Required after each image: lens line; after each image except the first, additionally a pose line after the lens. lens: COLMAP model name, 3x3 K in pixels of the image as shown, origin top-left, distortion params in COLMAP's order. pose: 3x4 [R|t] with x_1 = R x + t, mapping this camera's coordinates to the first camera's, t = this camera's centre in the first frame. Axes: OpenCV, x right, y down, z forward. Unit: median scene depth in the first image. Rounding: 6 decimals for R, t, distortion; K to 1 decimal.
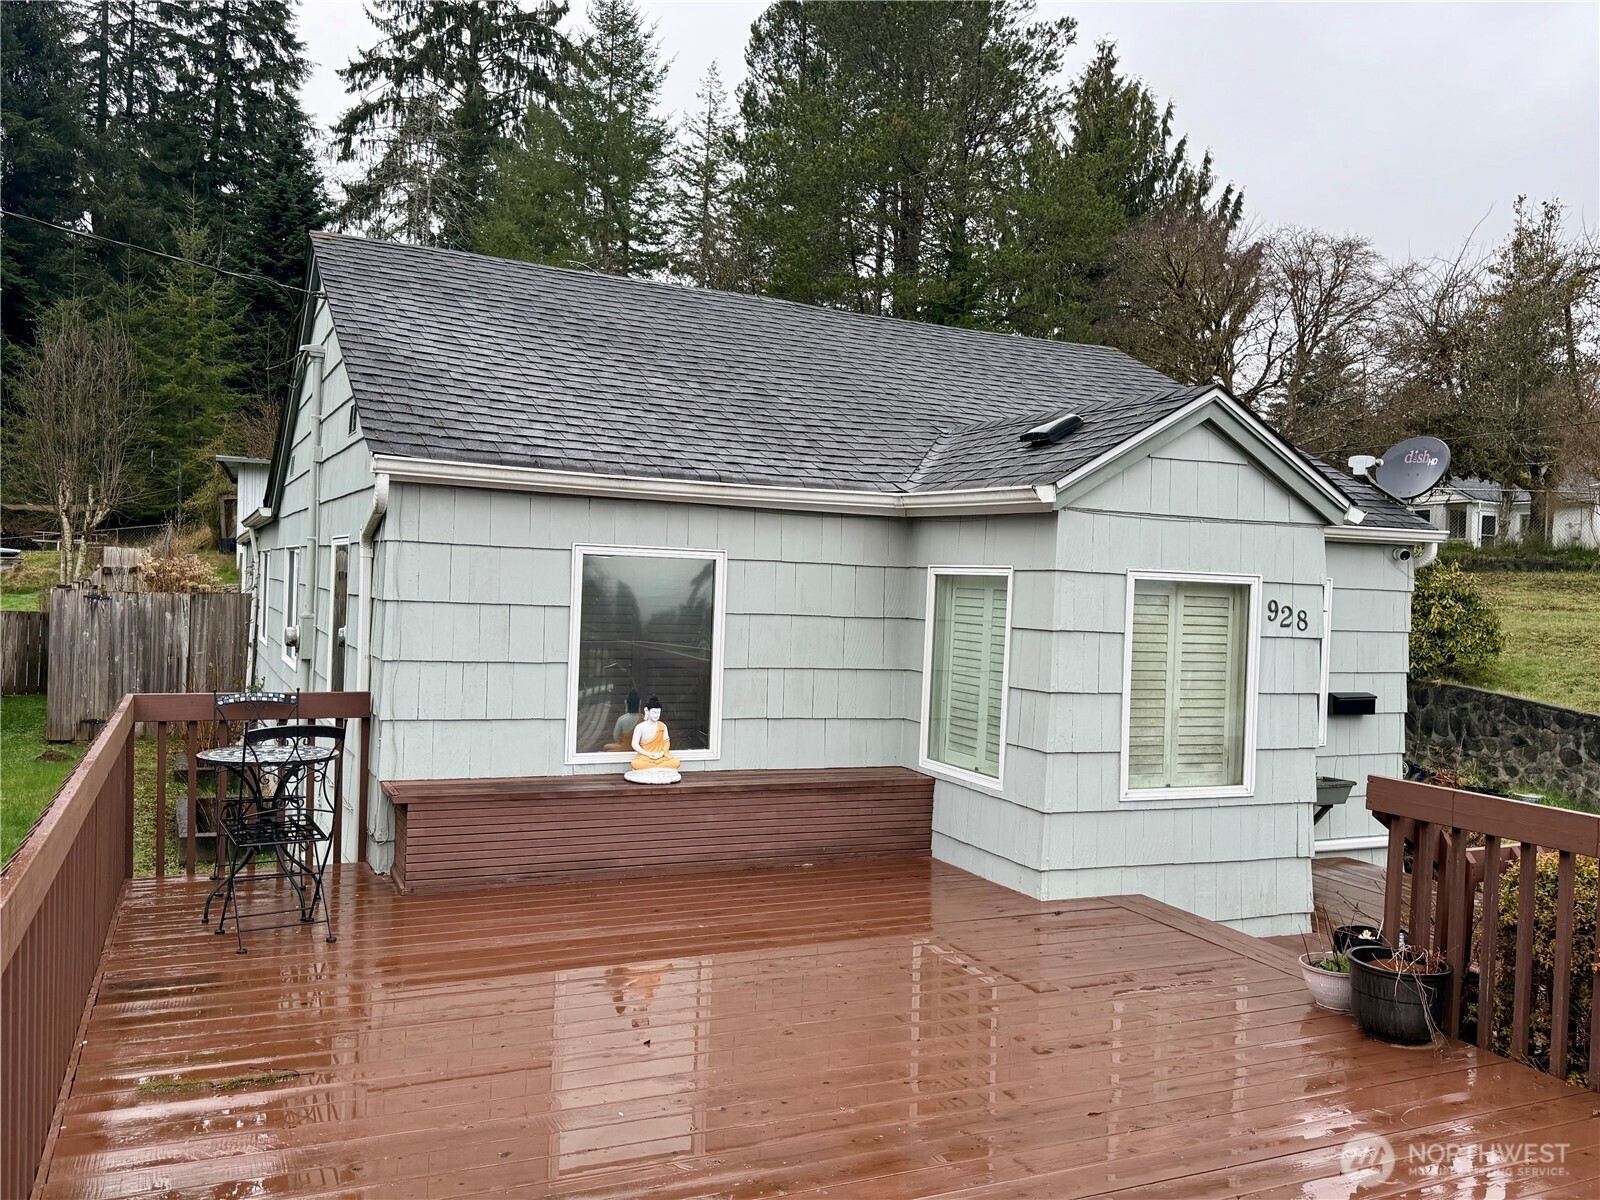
lens RADIAL K [[1354.7, 0, 800.0], [0, 1354.7, 600.0], [0, 0, 1]] dist [0.009324, 0.006556]
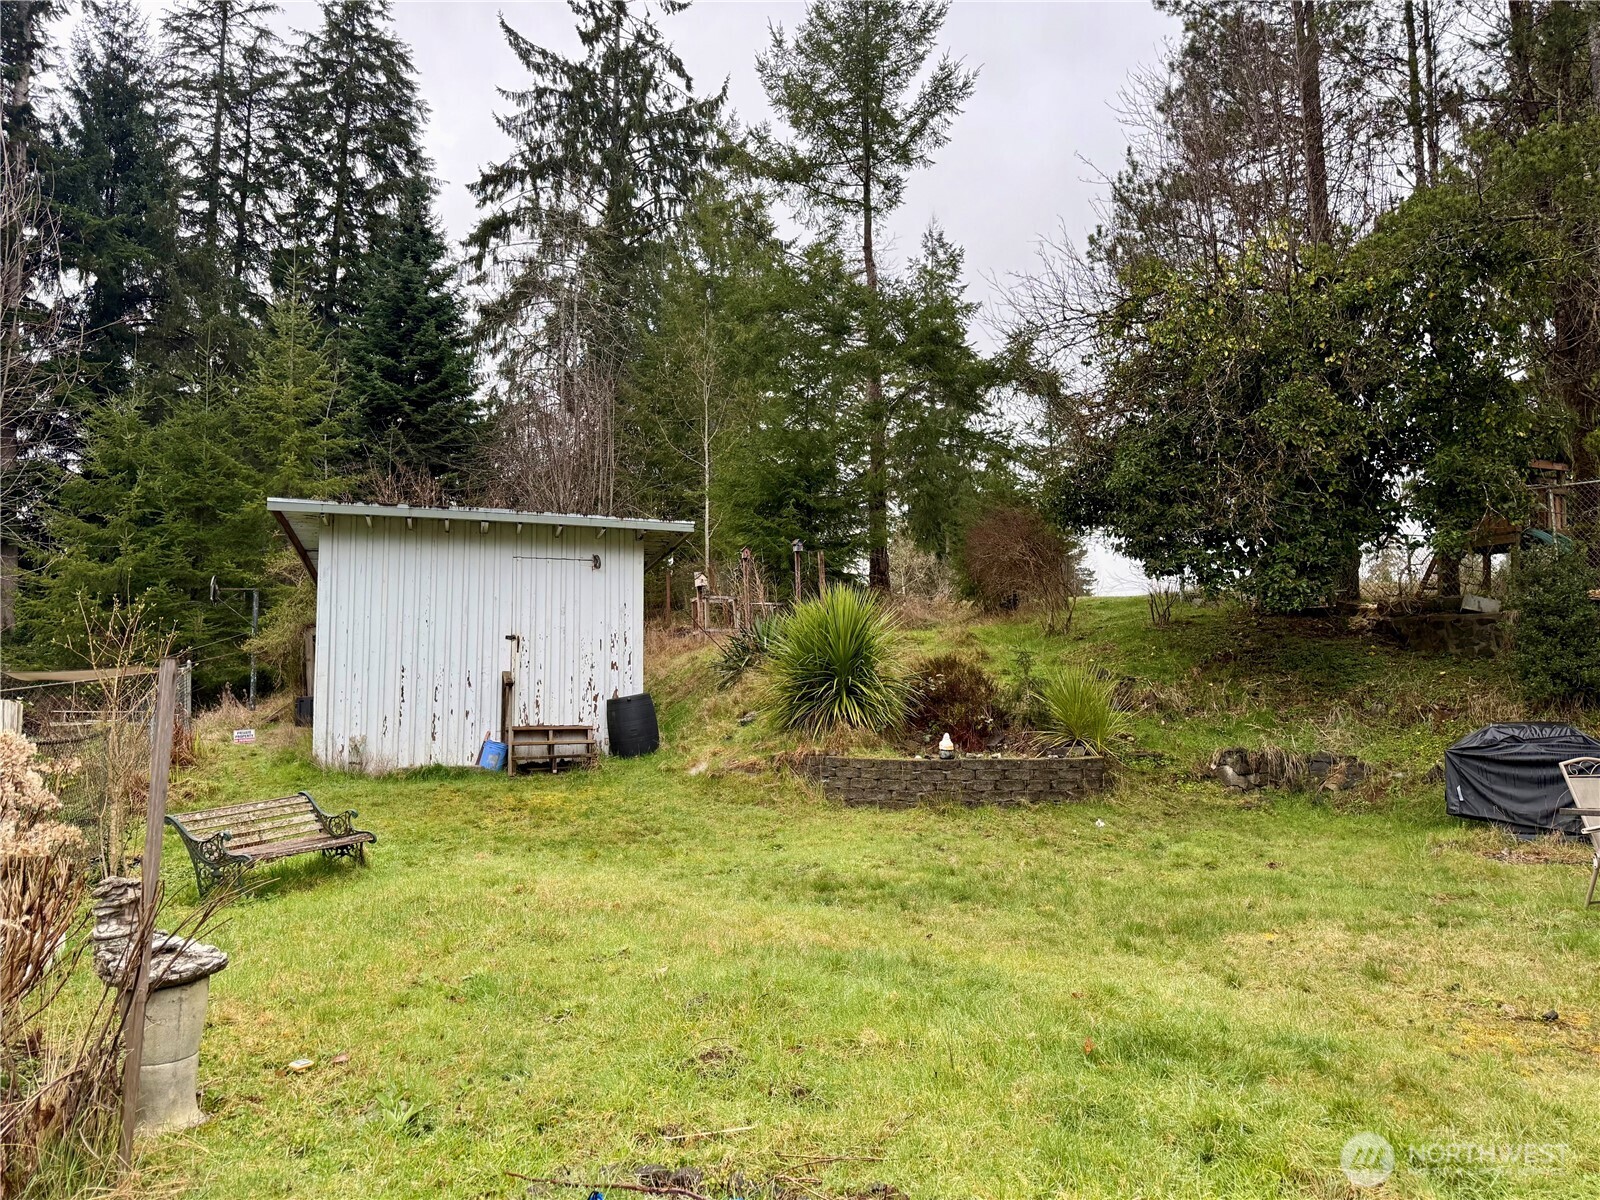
lens RADIAL K [[1110.0, 0, 800.0], [0, 1110.0, 600.0], [0, 0, 1]] dist [0.067596, -0.088005]
pose [[0.998653, -0.047126, -0.021729, -0.118038], [0.043782, 0.989913, -0.134740, -0.006878], [0.027860, 0.133607, 0.990643, 0.307767]]
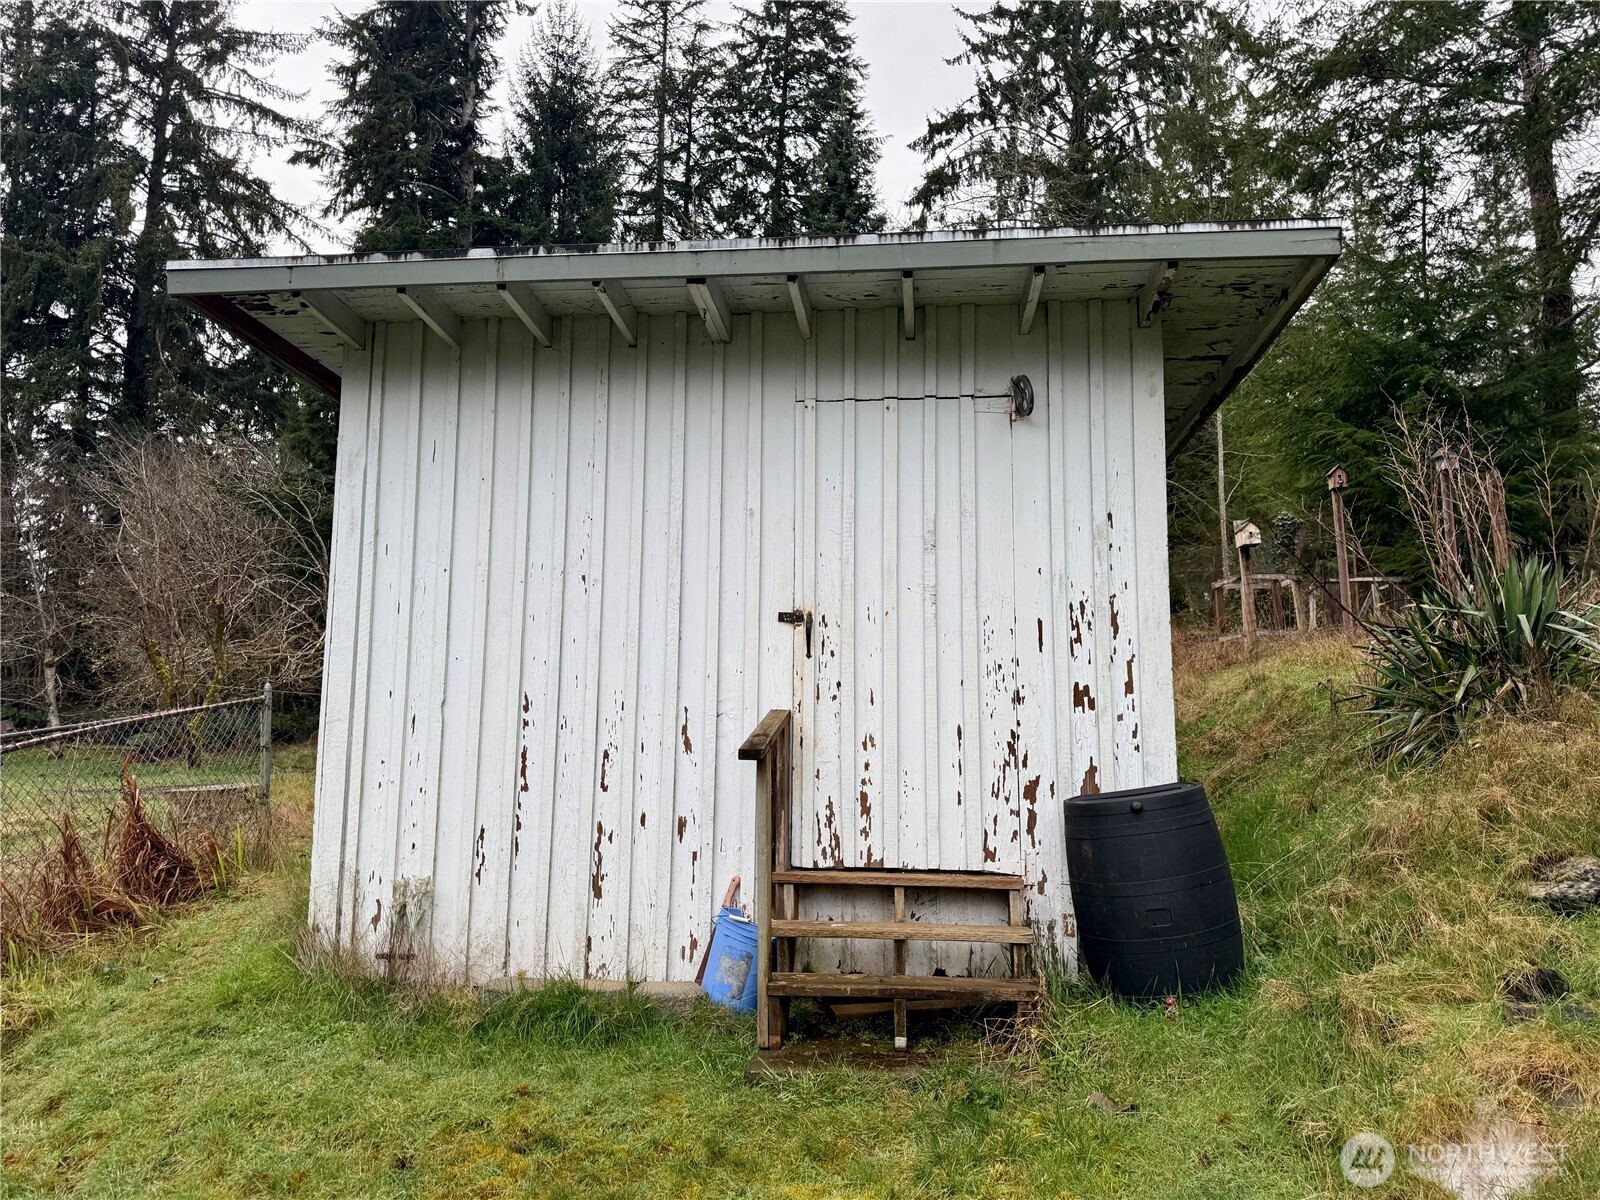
lens RADIAL K [[1110.0, 0, 800.0], [0, 1110.0, 600.0], [0, 0, 1]] dist [0.067596, -0.088005]
pose [[0.897109, -0.086266, -0.433305, -0.144302], [0.009262, 0.984209, -0.176768, -0.018552], [0.441712, 0.154567, 0.883742, 0.451257]]
